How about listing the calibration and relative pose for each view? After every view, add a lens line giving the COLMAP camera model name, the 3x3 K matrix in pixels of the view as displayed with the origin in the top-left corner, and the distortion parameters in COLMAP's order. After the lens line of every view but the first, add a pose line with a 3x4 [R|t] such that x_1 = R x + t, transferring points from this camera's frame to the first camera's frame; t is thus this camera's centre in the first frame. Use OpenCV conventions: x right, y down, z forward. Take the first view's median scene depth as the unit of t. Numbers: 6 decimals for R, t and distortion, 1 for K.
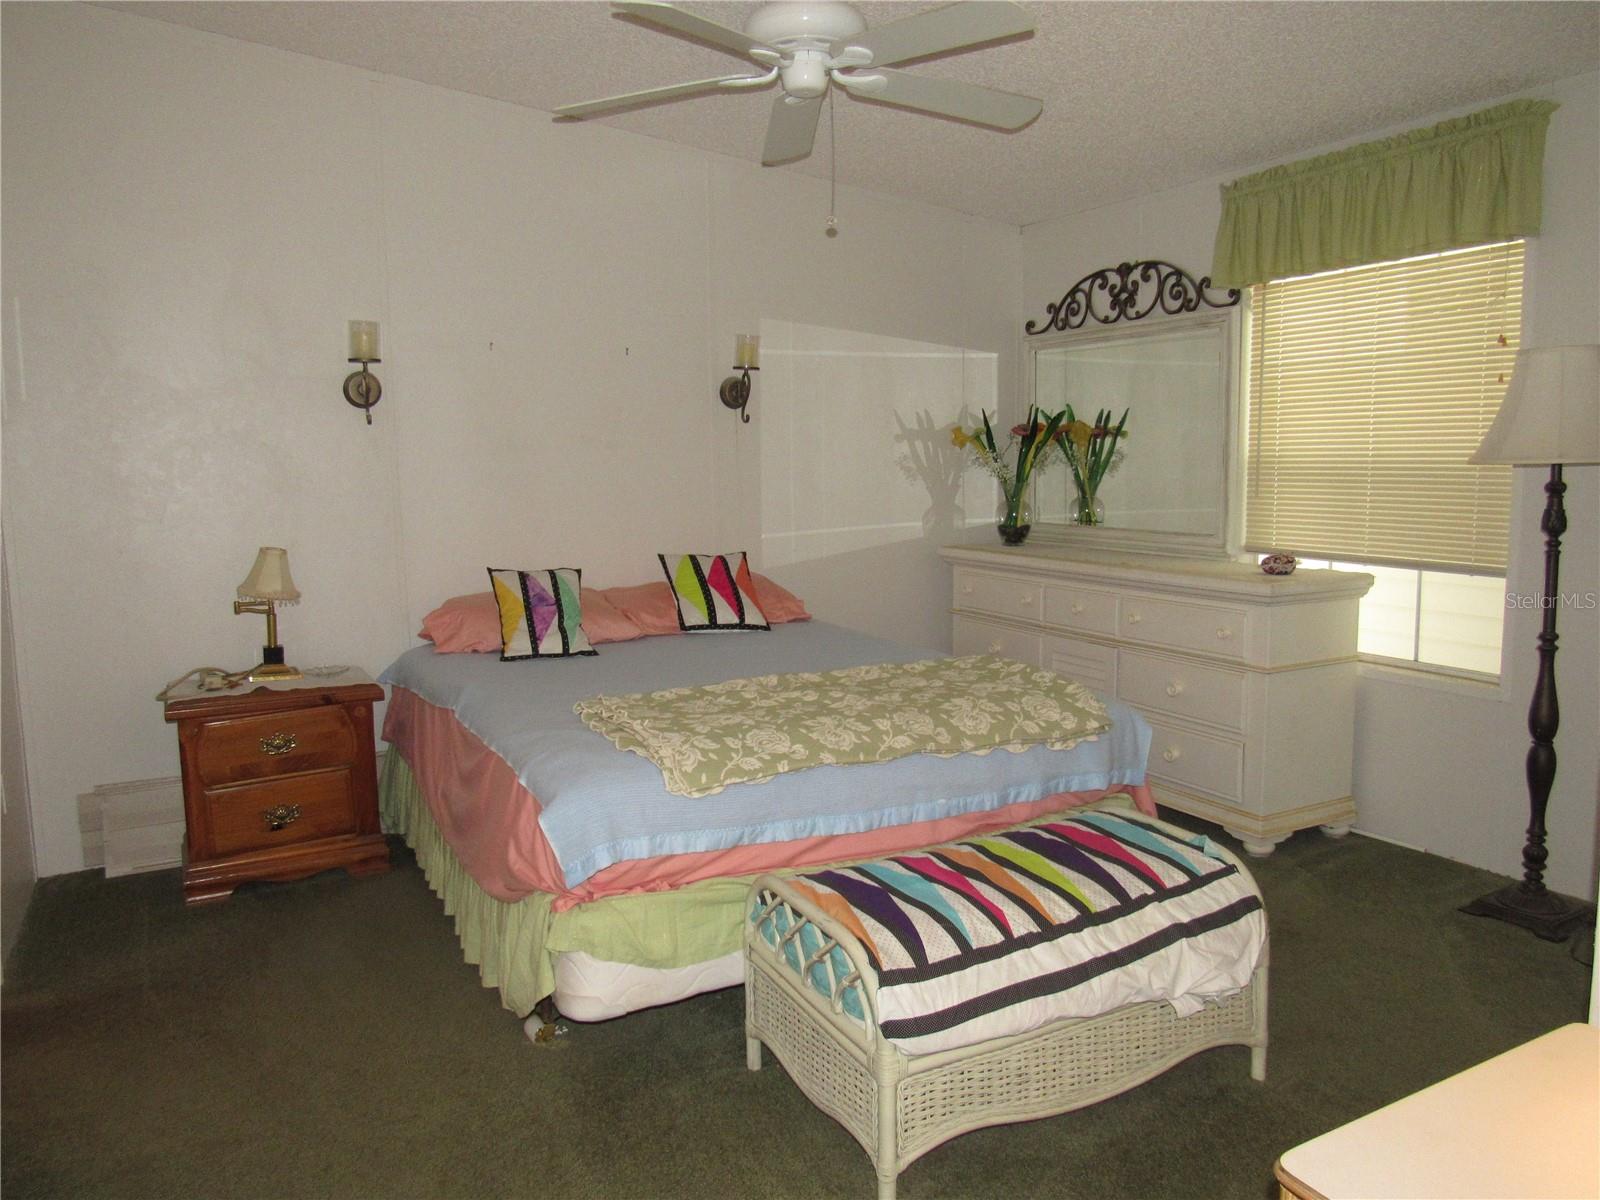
lens RADIAL K [[1135.2, 0, 798.8], [0, 1135.2, 598.0], [0, 0, 1]] dist [-0.019020, -0.005038]
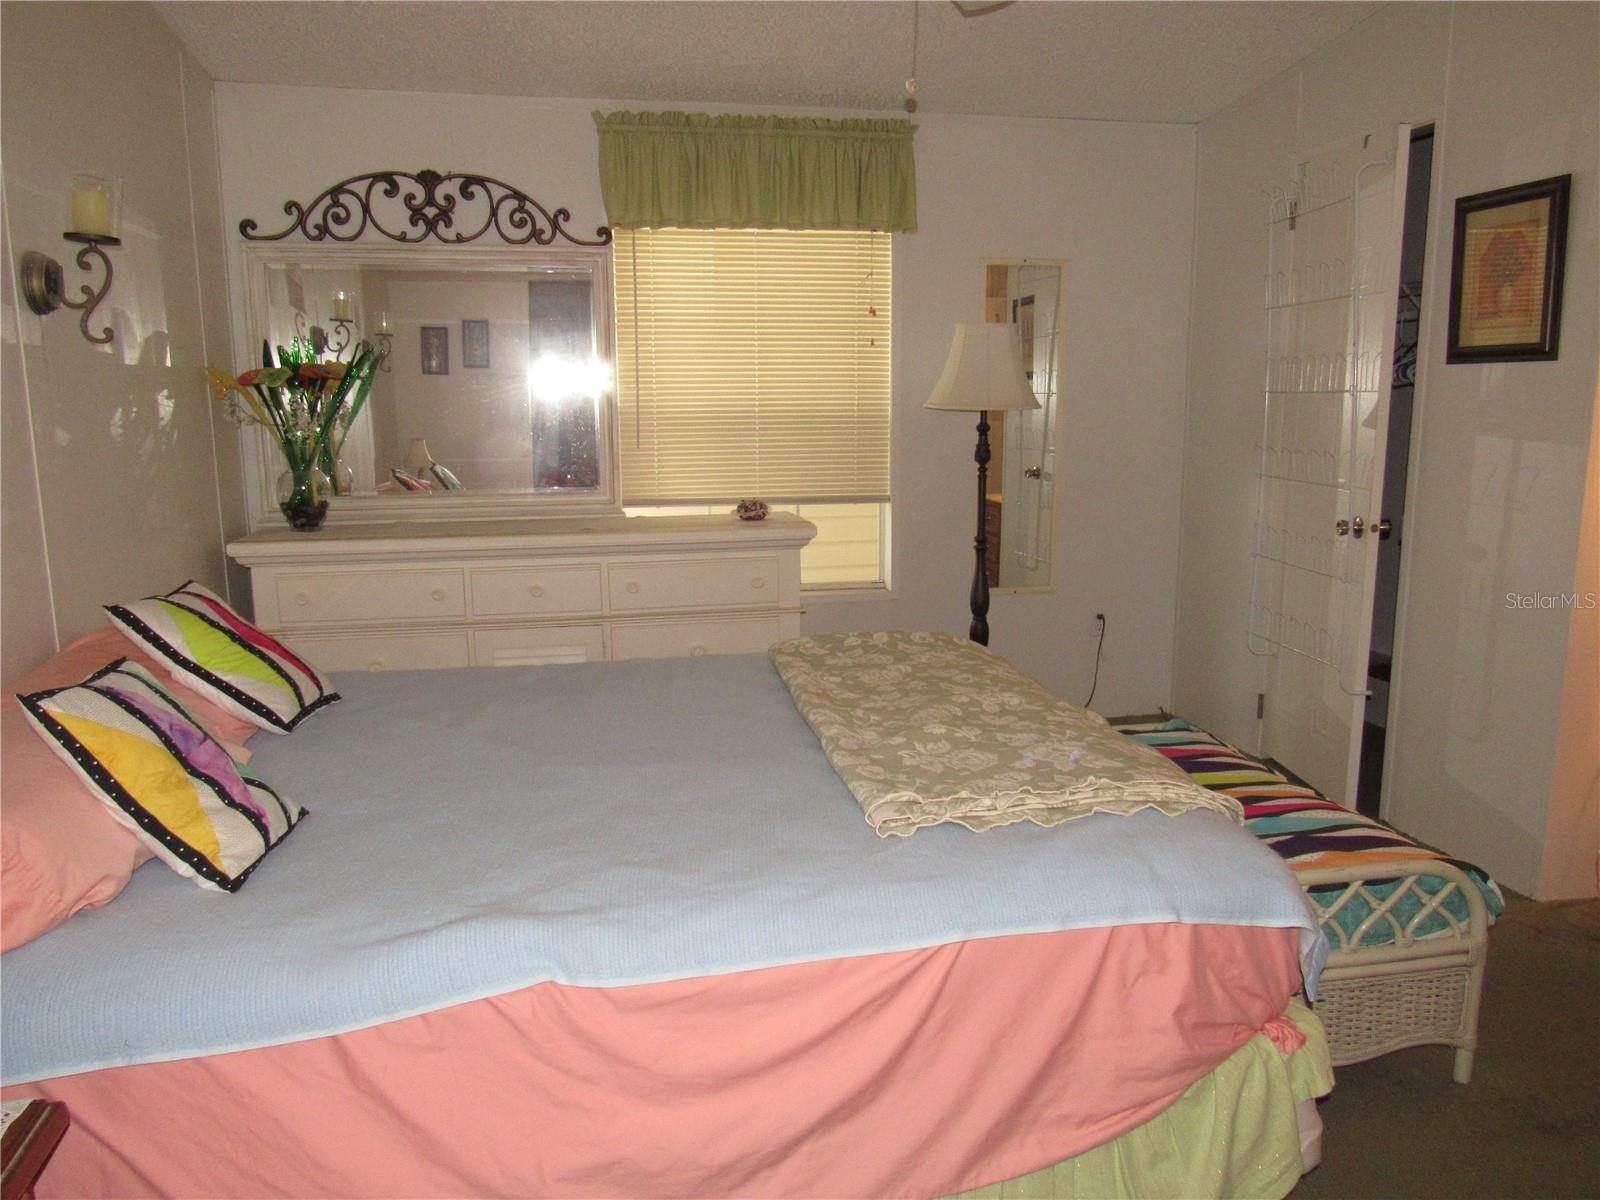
lens RADIAL K [[1135.2, 0, 797.9], [0, 1135.2, 596.9], [0, 0, 1]] dist [-0.019020, -0.005038]
pose [[0.287525, -0.152784, 0.945509, -0.479242], [0.122928, 0.984917, 0.121770, -0.061959], [-0.949852, 0.081217, 0.301969, 0.553385]]
